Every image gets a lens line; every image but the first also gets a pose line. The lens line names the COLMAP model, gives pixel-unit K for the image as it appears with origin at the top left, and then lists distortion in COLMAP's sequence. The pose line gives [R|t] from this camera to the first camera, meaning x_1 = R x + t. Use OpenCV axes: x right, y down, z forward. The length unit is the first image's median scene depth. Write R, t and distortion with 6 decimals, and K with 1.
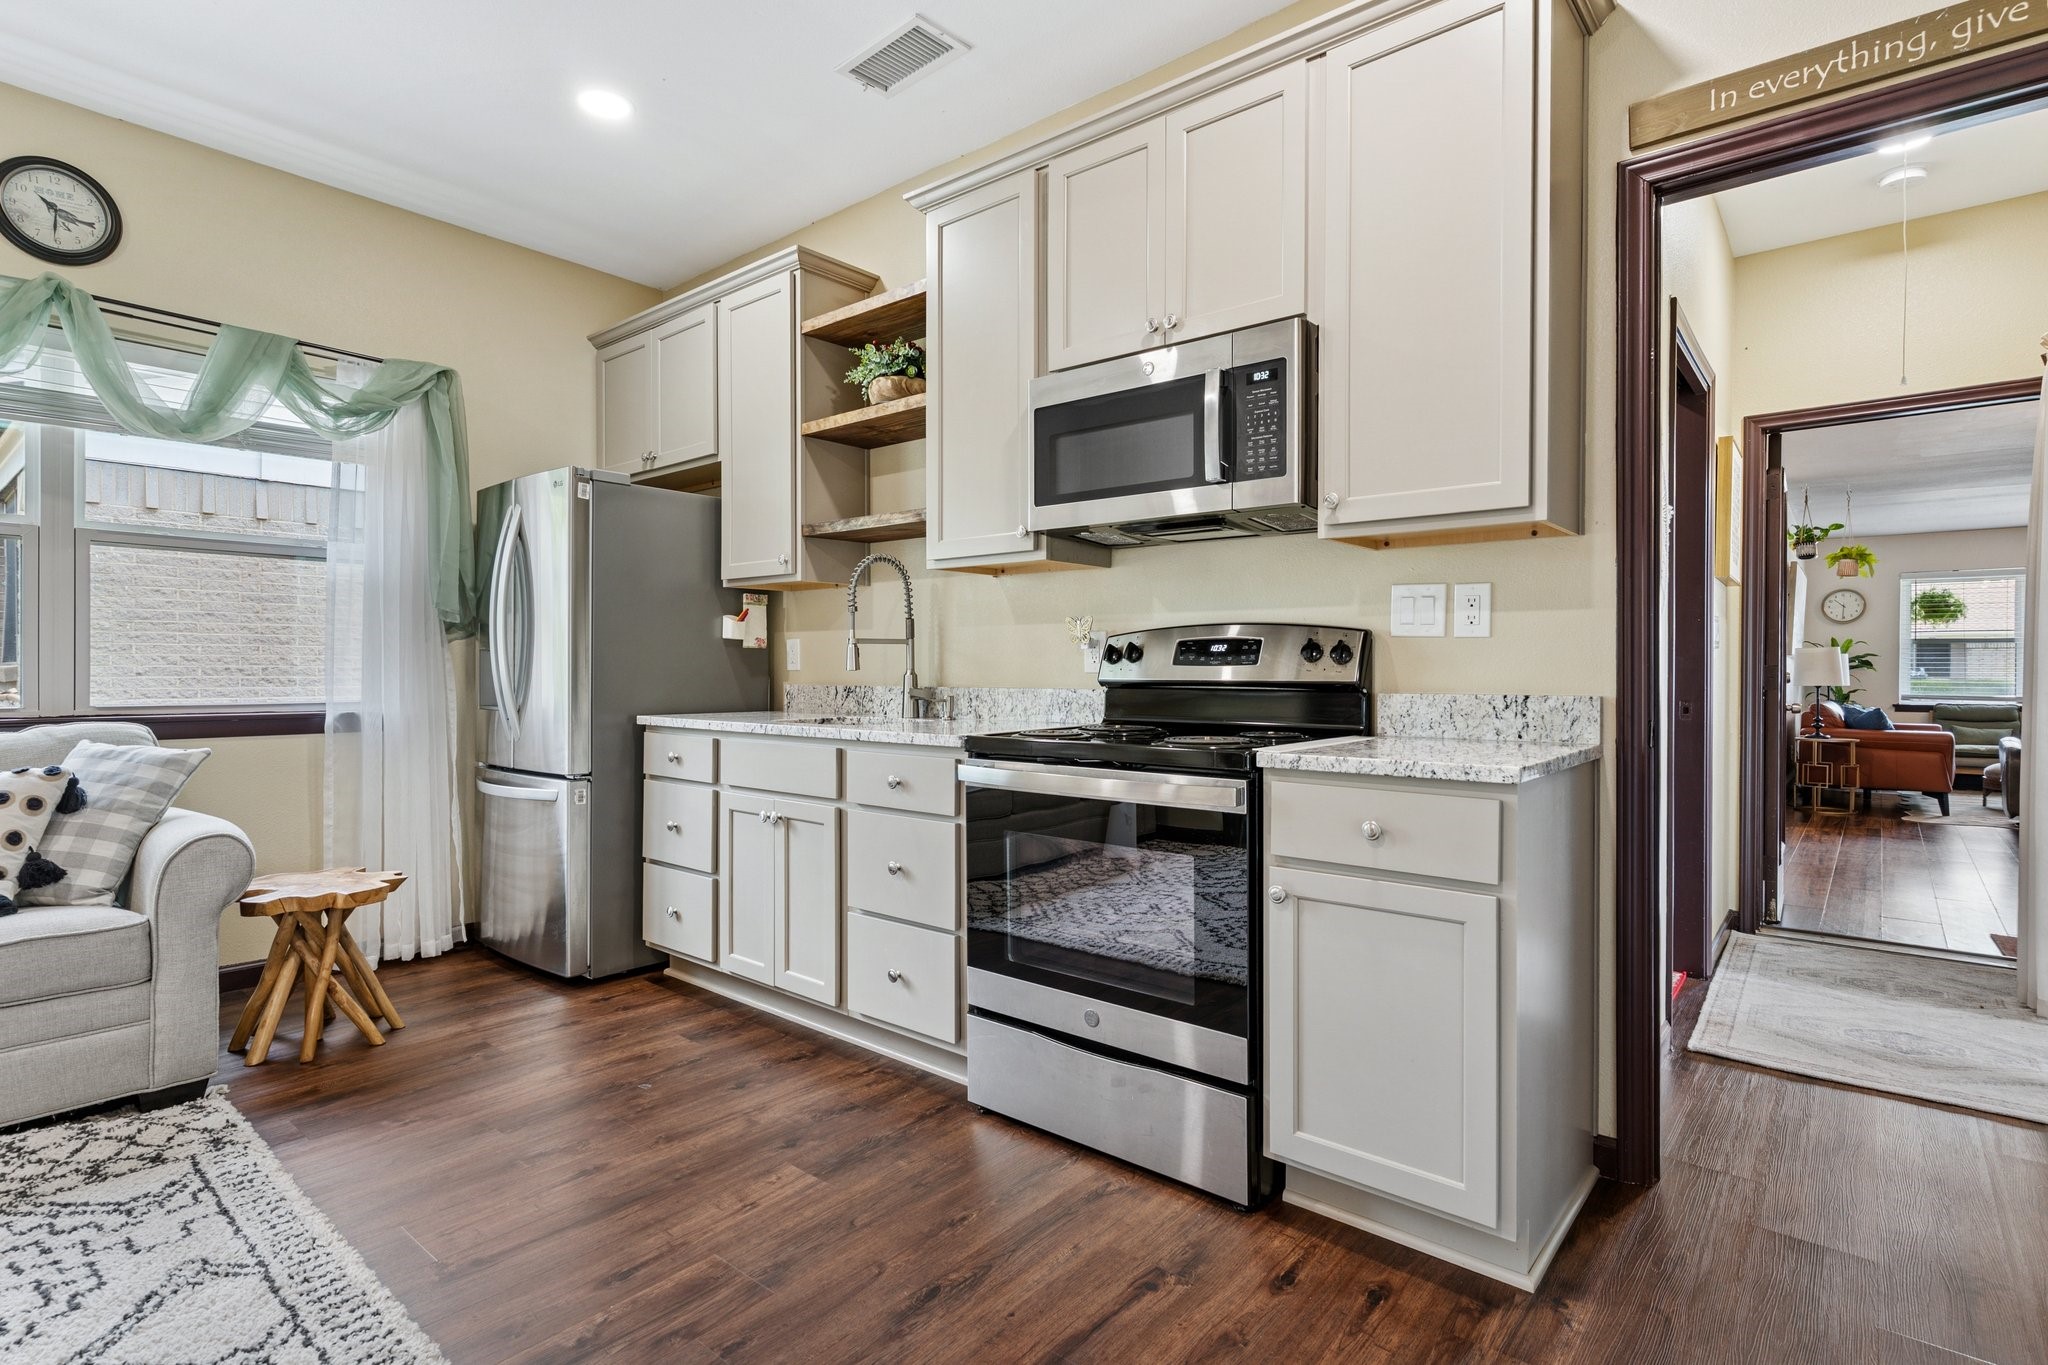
lens RADIAL K [[998.7, 0, 1028.3], [0, 998.7, 679.1], [0, 0, 1]] dist [0.006714, -0.003122]
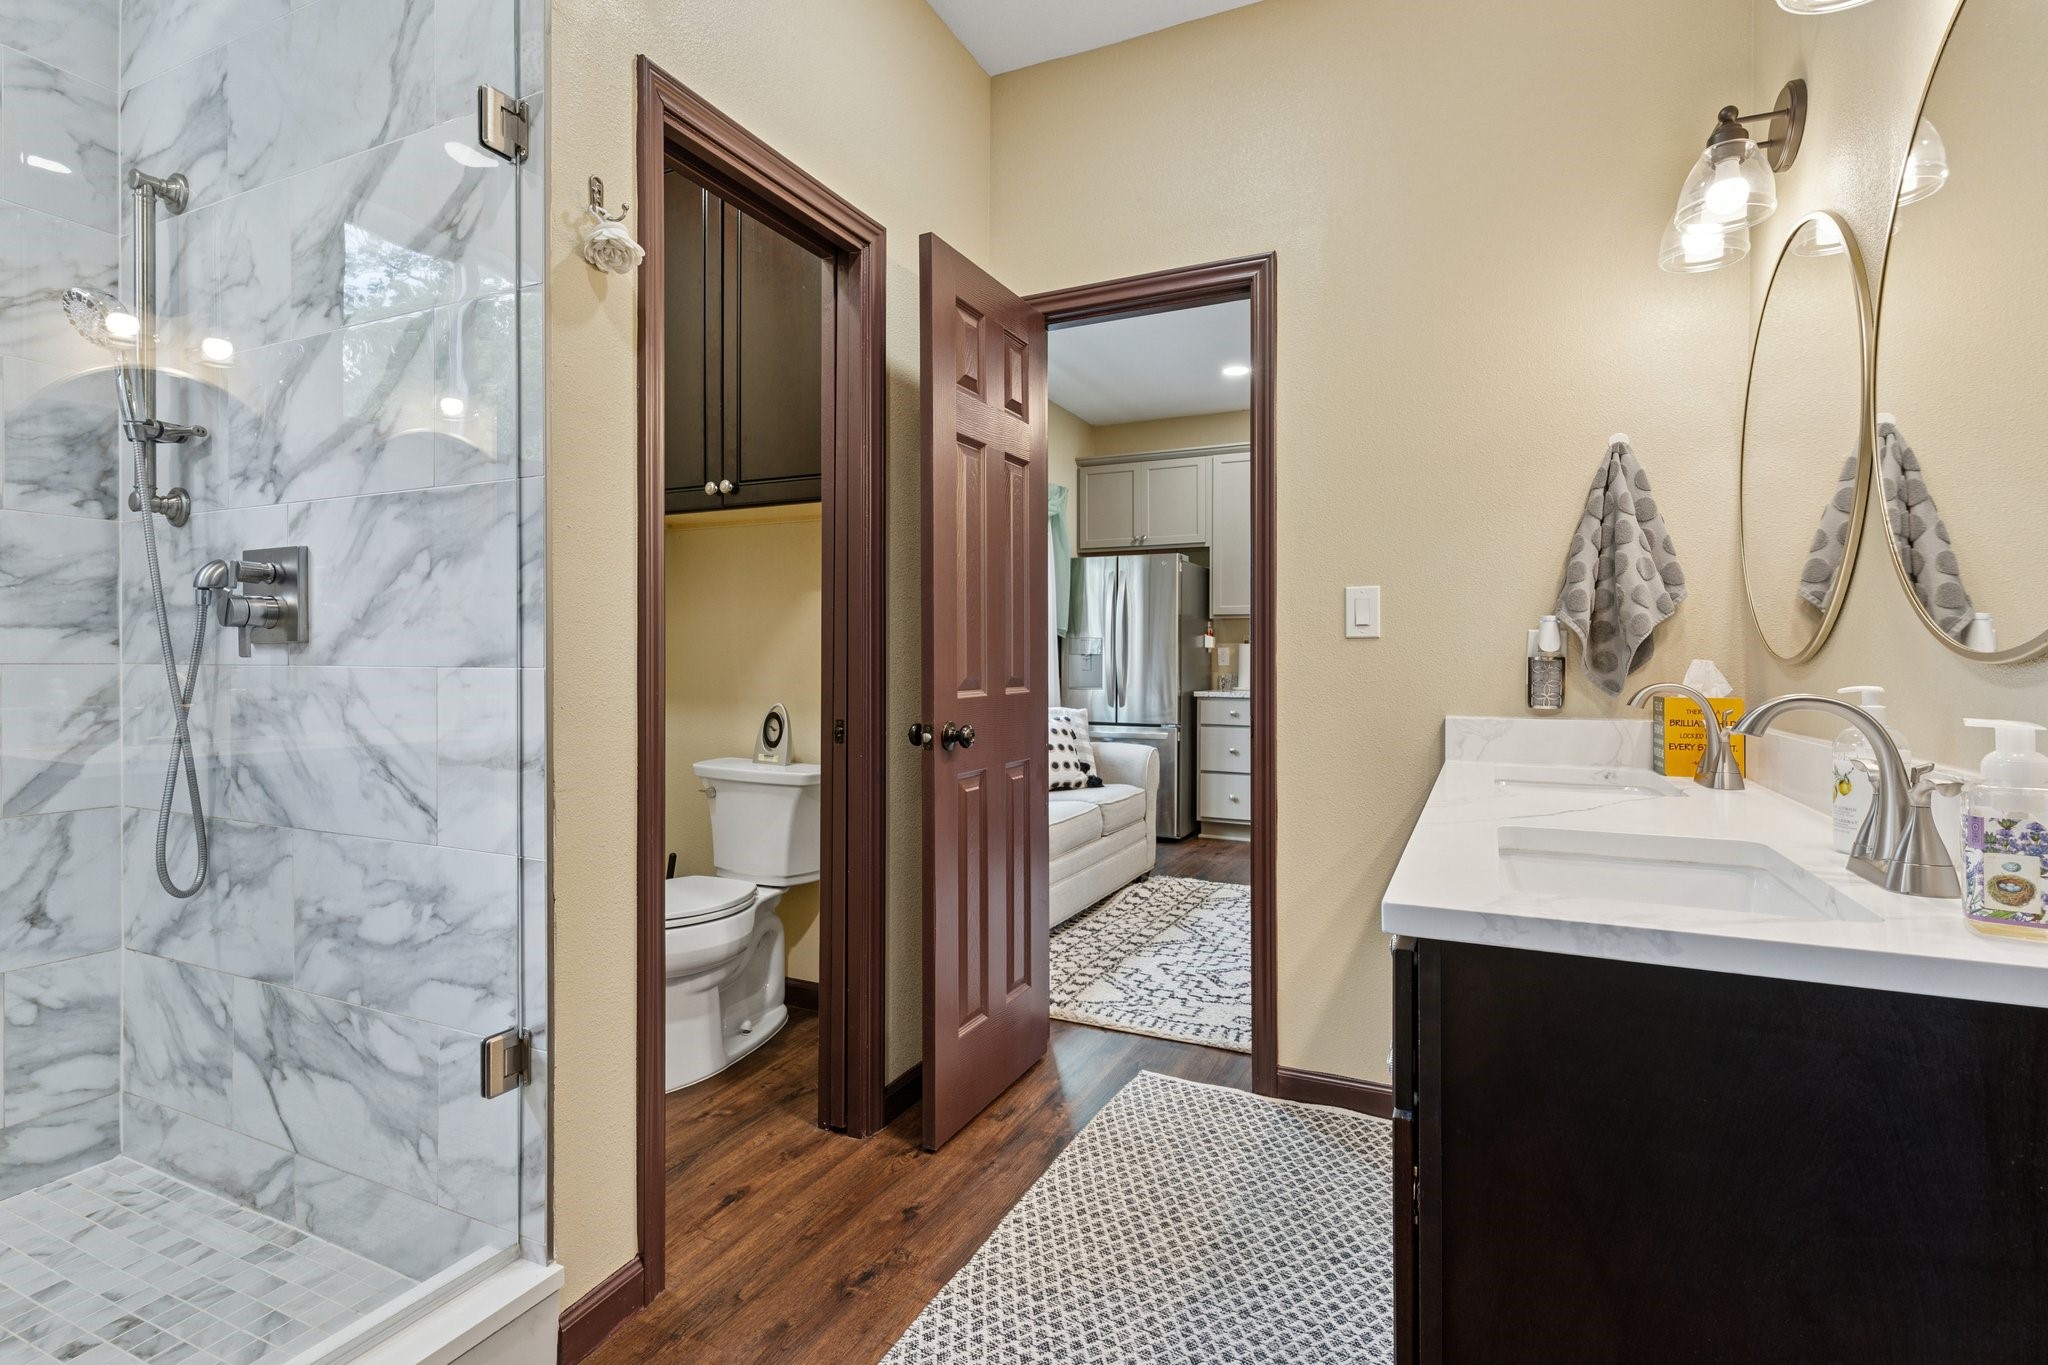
lens RADIAL K [[998.7, 0, 1024.5], [0, 998.7, 657.6], [0, 0, 1]] dist [0.006714, -0.003122]
pose [[0.970497, 0.001581, 0.241107, -1.436297], [0.000825, 0.999951, -0.009877, -0.009212], [-0.241111, 0.009785, 0.970448, -0.858212]]
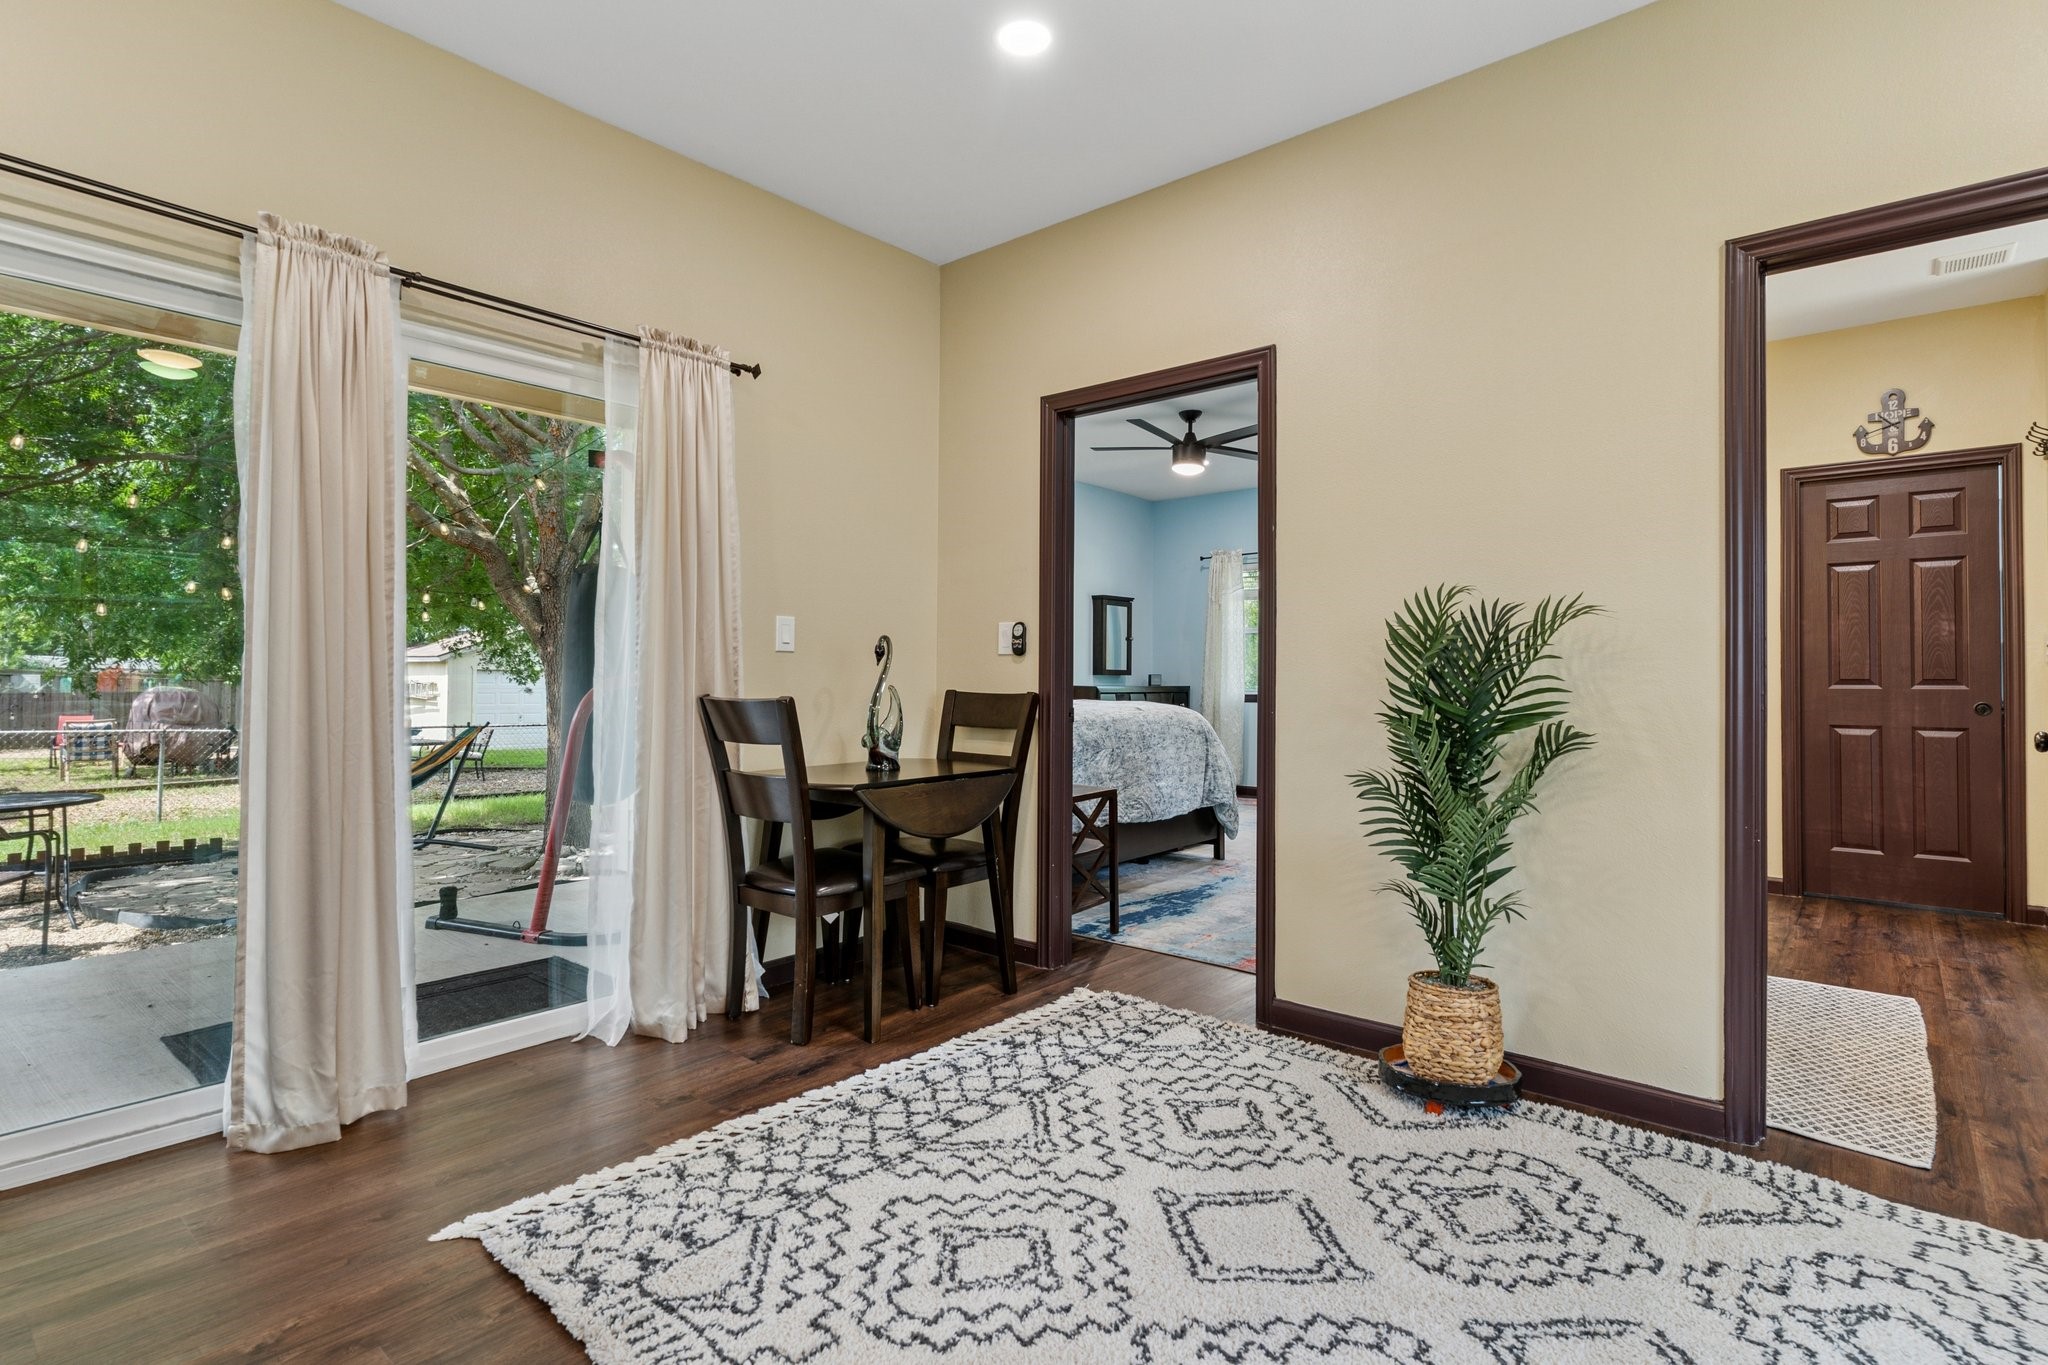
lens RADIAL K [[998.7, 0, 1012.5], [0, 998.7, 669.8], [0, 0, 1]] dist [0.006714, -0.003122]
pose [[-0.999353, -0.005017, 0.035601, -0.340128], [-0.005189, 0.999975, -0.004729, -0.009619], [-0.035577, -0.004911, -0.999355, 0.963326]]
